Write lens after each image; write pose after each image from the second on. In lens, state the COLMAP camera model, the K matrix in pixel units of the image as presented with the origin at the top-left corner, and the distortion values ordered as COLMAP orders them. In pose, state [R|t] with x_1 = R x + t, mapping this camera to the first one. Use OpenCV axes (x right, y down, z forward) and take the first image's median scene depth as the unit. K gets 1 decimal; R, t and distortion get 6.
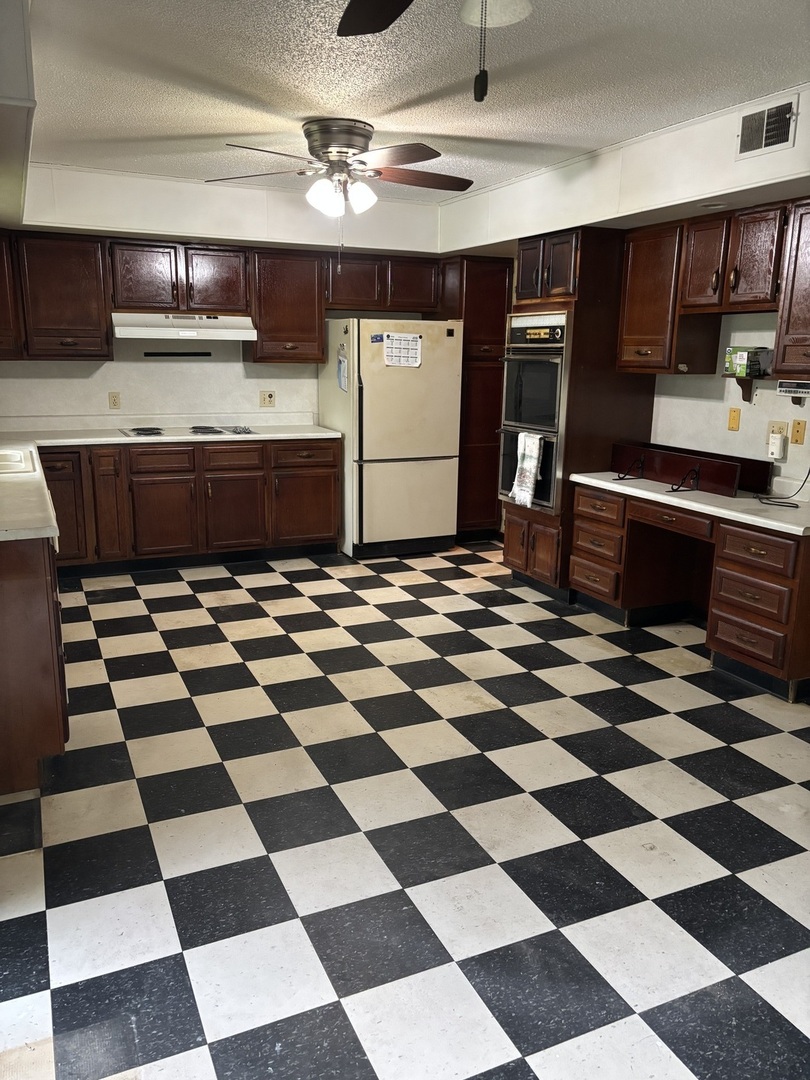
lens RADIAL K [[812.0, 0, 397.9], [0, 812.0, 556.3], [0, 0, 1]] dist [0.059511, -0.060372]
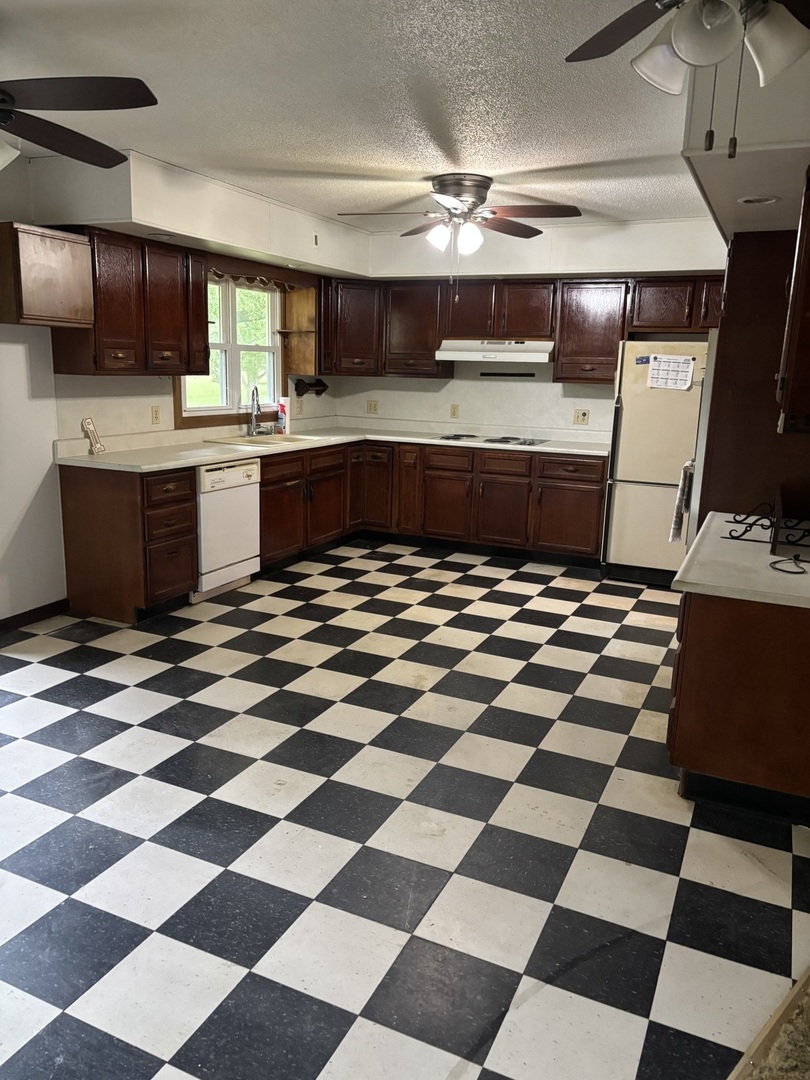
lens RADIAL K [[812.0, 0, 397.9], [0, 812.0, 556.3], [0, 0, 1]] dist [0.059511, -0.060372]
pose [[0.645253, 0.181868, -0.742006, 0.613722], [-0.211310, 0.975846, 0.055426, -0.028954], [0.734164, 0.121030, 0.668098, 0.157548]]
